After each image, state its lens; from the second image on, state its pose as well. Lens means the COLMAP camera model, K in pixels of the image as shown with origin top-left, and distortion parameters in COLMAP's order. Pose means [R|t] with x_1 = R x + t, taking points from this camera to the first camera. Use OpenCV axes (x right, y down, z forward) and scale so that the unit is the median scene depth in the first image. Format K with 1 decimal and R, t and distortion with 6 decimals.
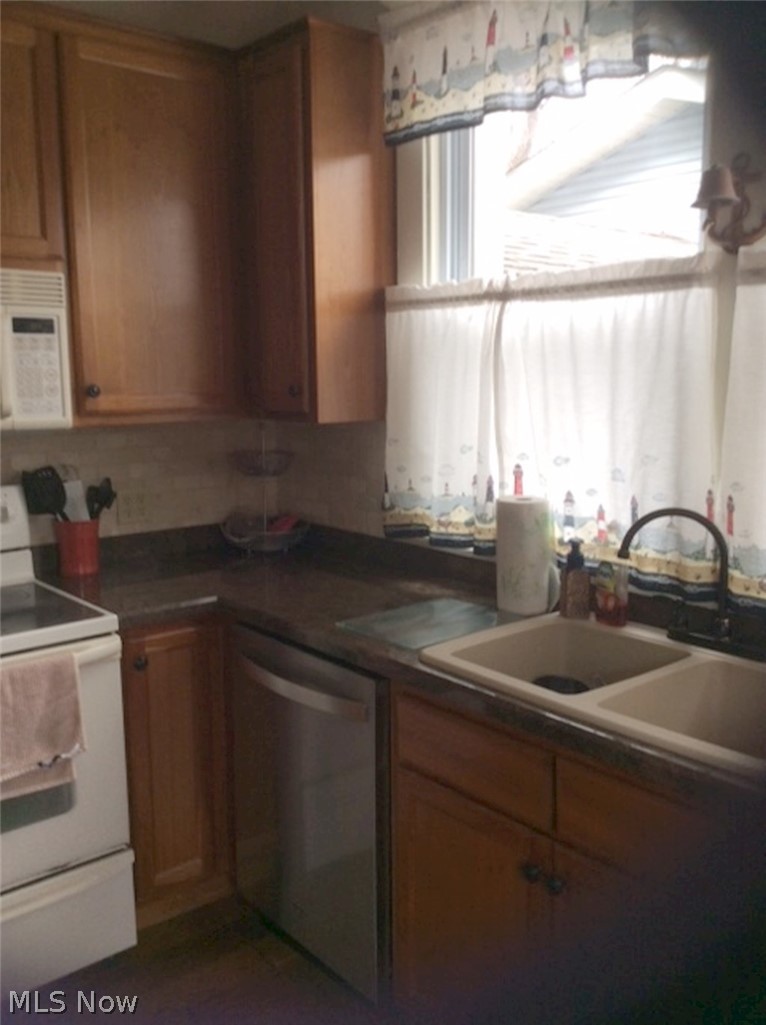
lens RADIAL K [[887.7, 0, 383.0], [0, 887.7, 512.5], [0, 0, 1]] dist [0.003241, 0.001270]
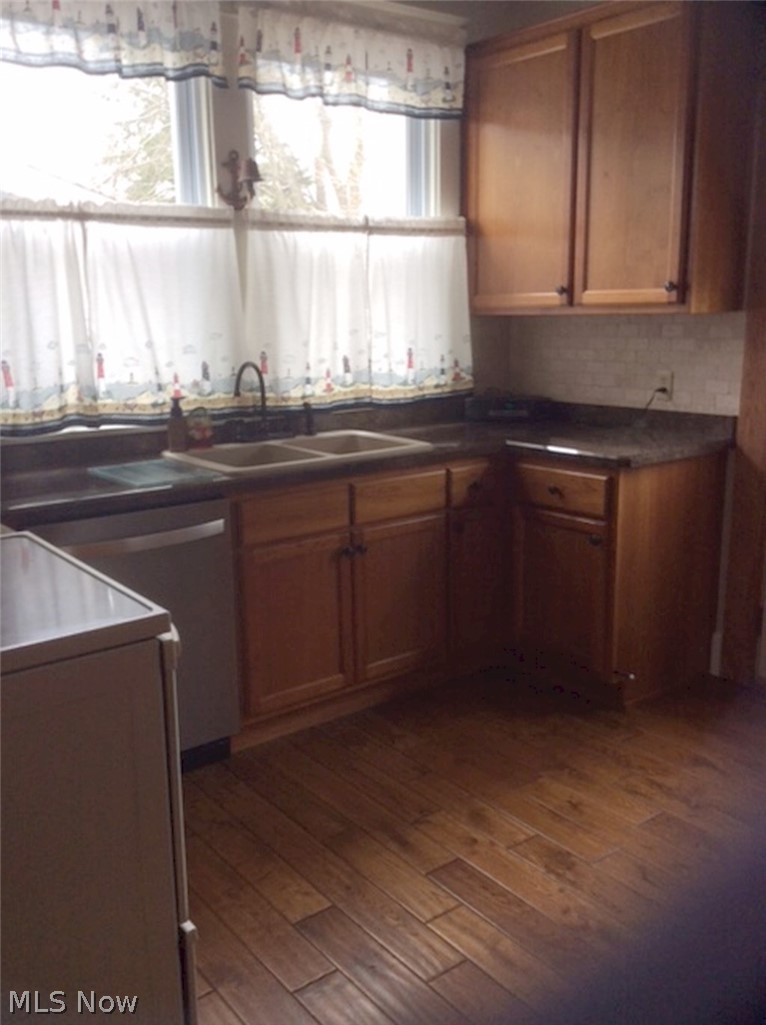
lens RADIAL K [[887.7, 0, 383.0], [0, 887.7, 512.5], [0, 0, 1]] dist [0.003241, 0.001270]
pose [[0.089274, -0.226200, 0.969981, -1.232545], [0.169977, 0.963044, 0.208938, -0.034516], [-0.981396, 0.146221, 0.124423, 0.531690]]
